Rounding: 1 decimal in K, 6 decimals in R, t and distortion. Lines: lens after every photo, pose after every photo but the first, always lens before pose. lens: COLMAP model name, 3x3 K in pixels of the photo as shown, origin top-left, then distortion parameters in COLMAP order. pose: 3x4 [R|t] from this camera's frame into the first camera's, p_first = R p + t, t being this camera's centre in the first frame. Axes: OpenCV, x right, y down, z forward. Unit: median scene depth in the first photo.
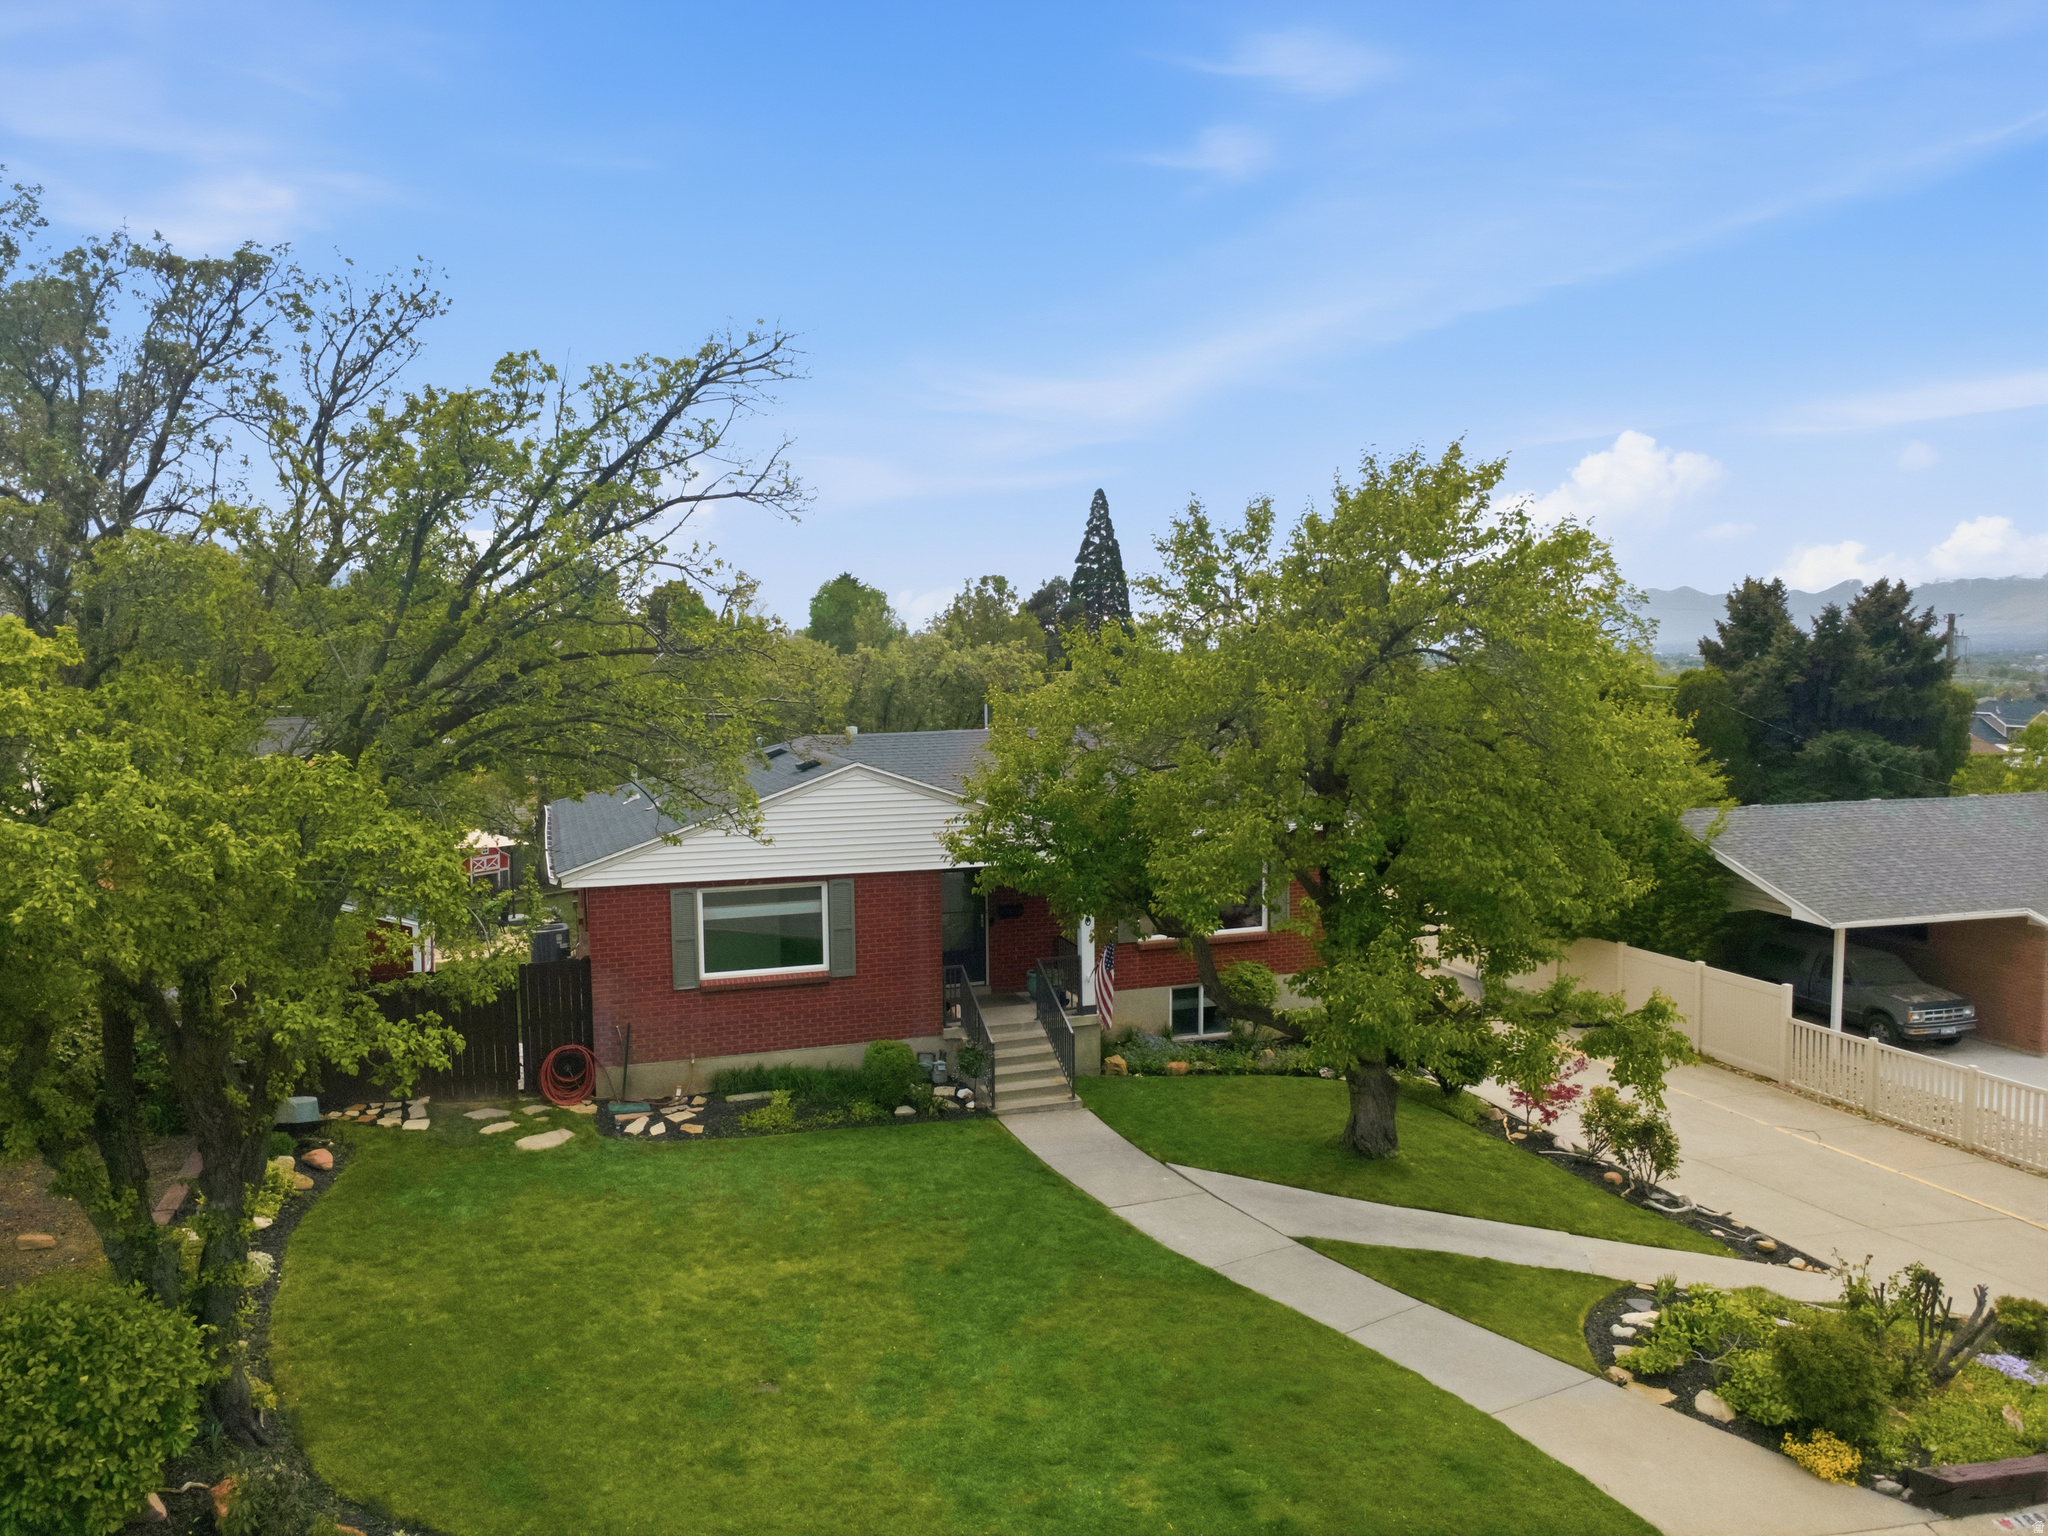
lens RADIAL K [[1443.7, 0, 1024.0], [0, 1443.7, 768.0], [0, 0, 1]] dist [0.006802, -0.001325]
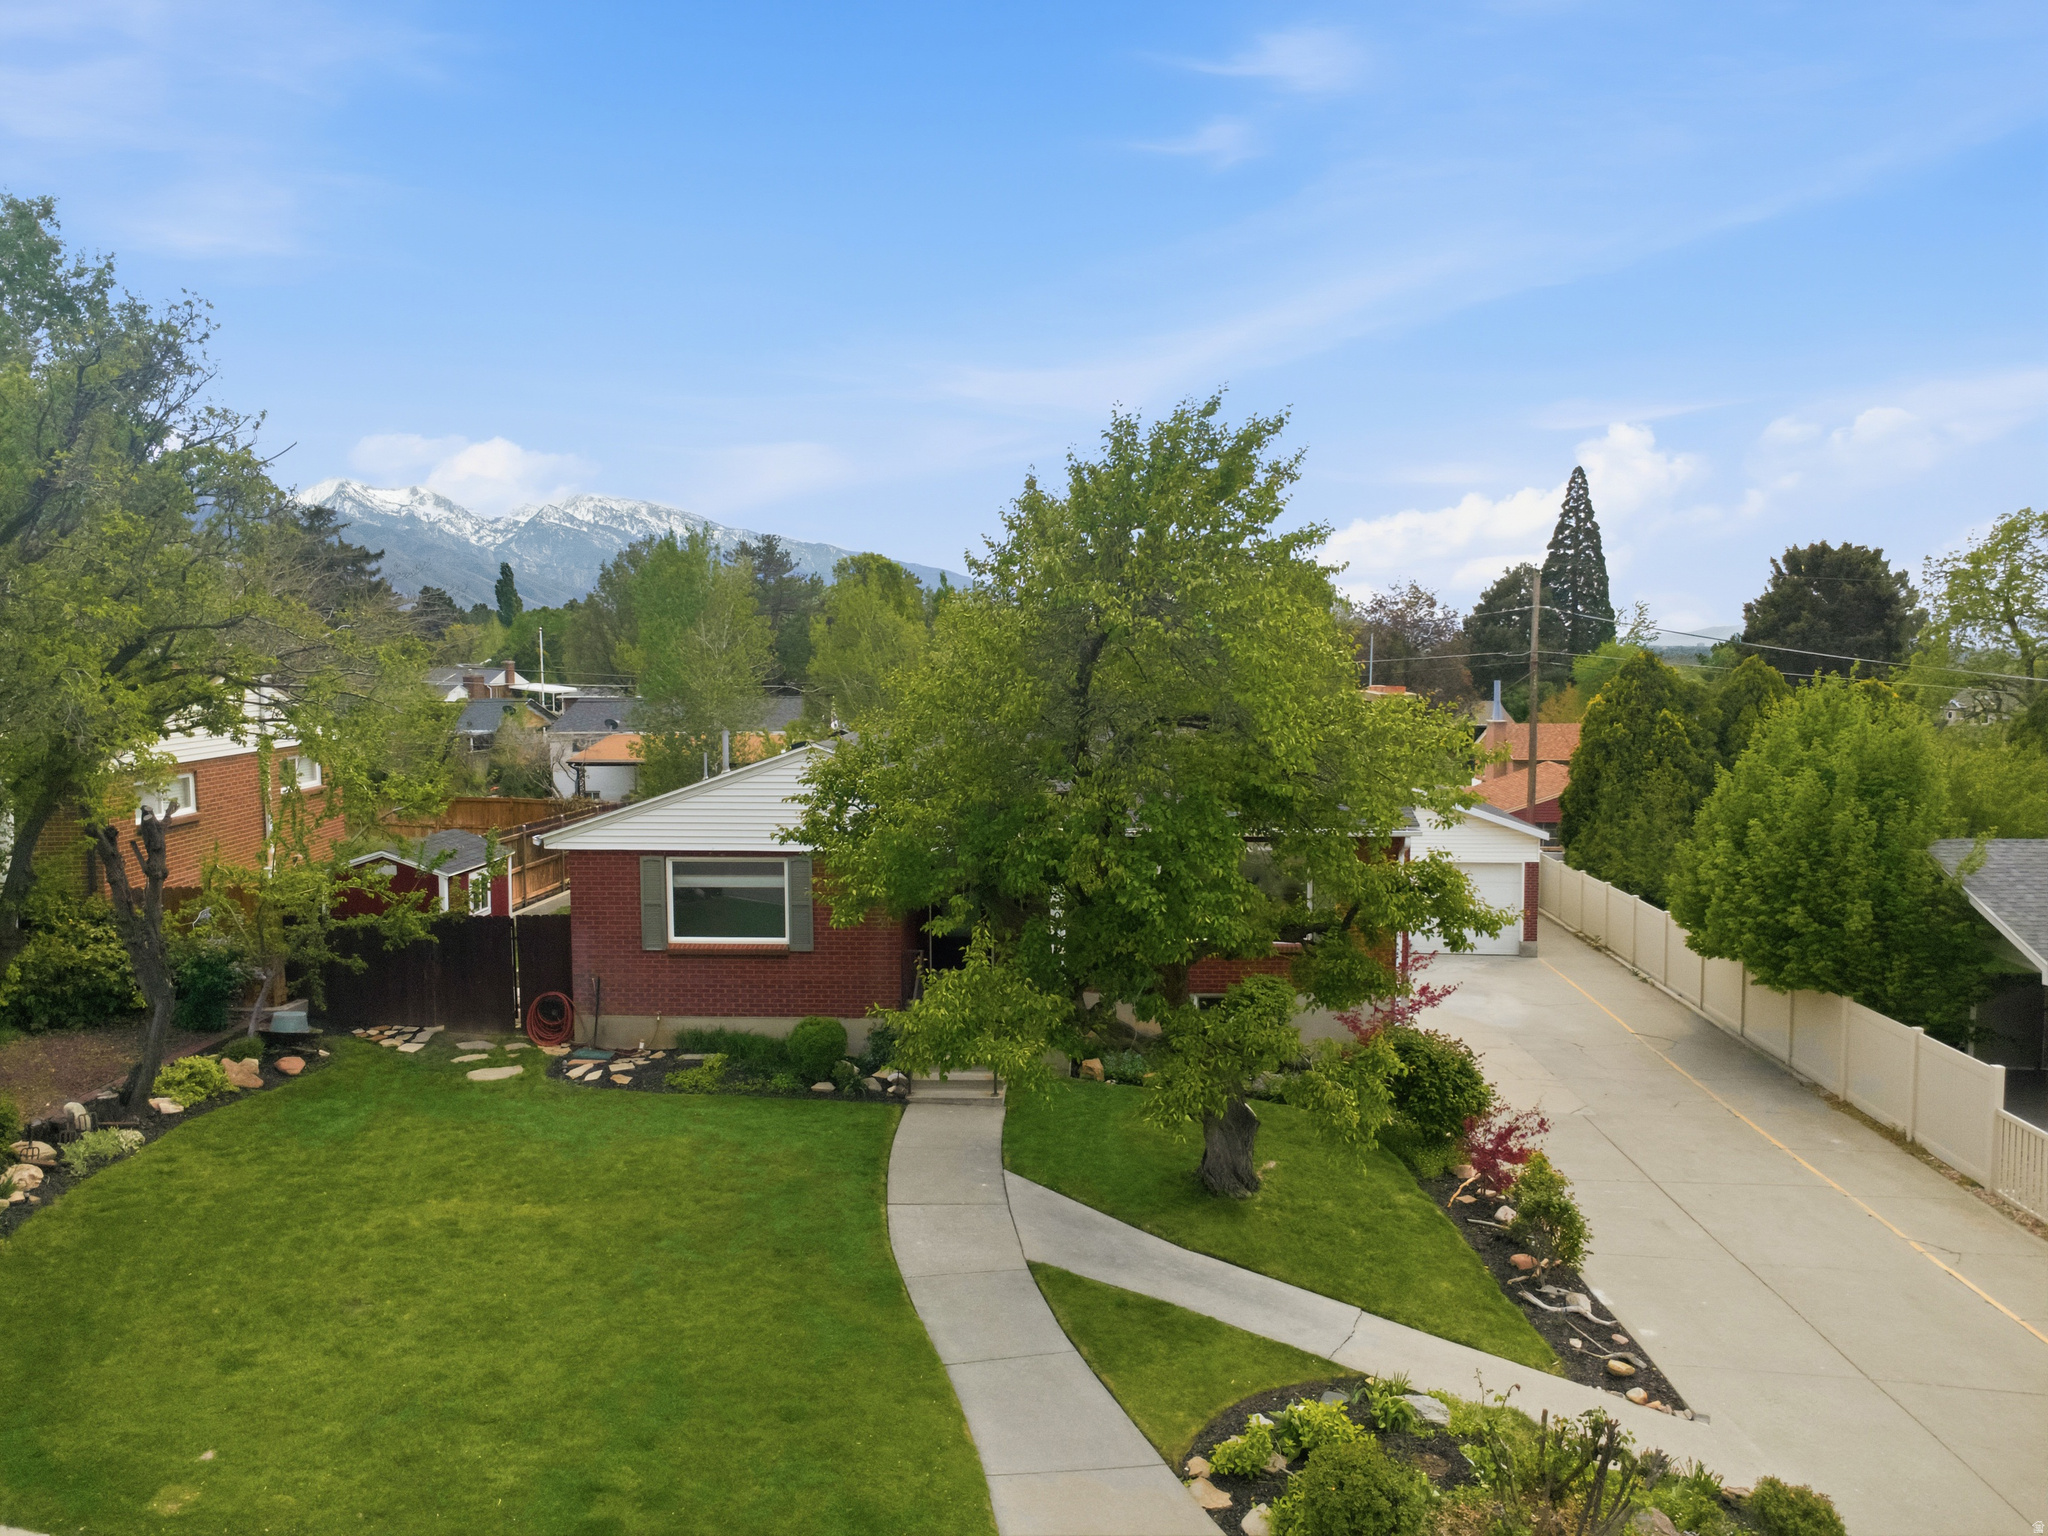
lens RADIAL K [[1443.7, 0, 1024.0], [0, 1443.7, 768.0], [0, 0, 1]] dist [0.006802, -0.001325]
pose [[0.932316, 0.035999, -0.359848, 0.410510], [-0.034226, 0.999350, 0.011298, -0.003120], [0.360021, 0.001783, 0.932942, 0.103834]]
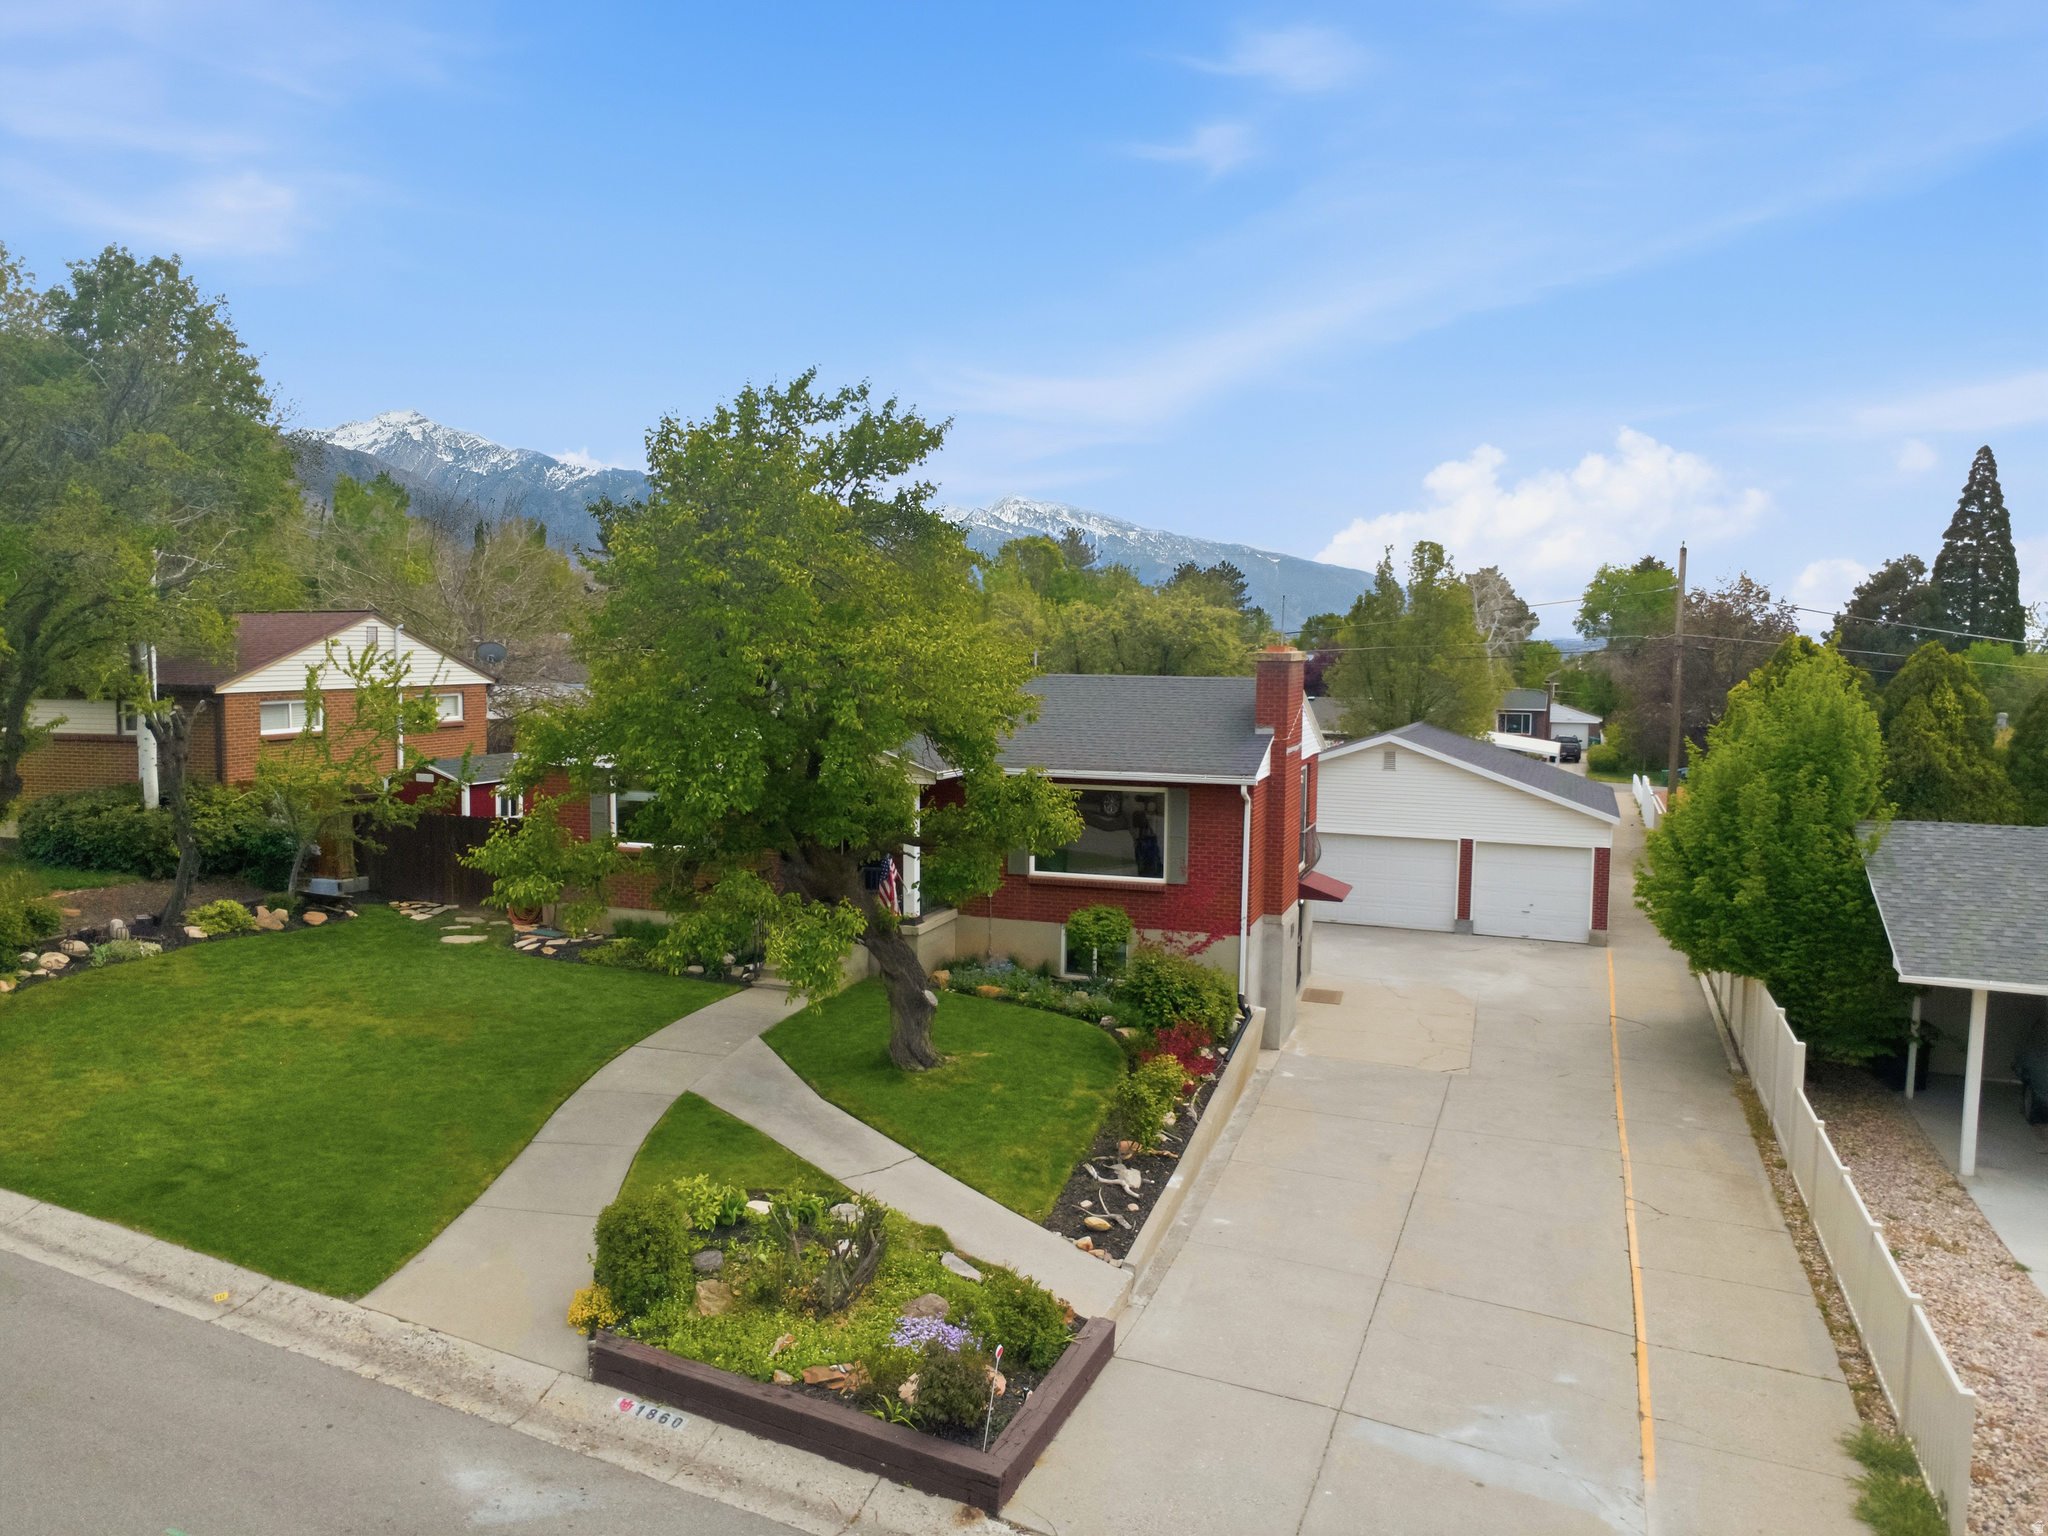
lens RADIAL K [[1443.7, 0, 1024.0], [0, 1443.7, 768.0], [0, 0, 1]] dist [0.006802, -0.001325]
pose [[0.793876, 0.070112, -0.604024, 0.857701], [-0.068643, 0.997314, 0.025545, 0.020997], [0.604193, 0.021183, 0.796557, 0.206816]]
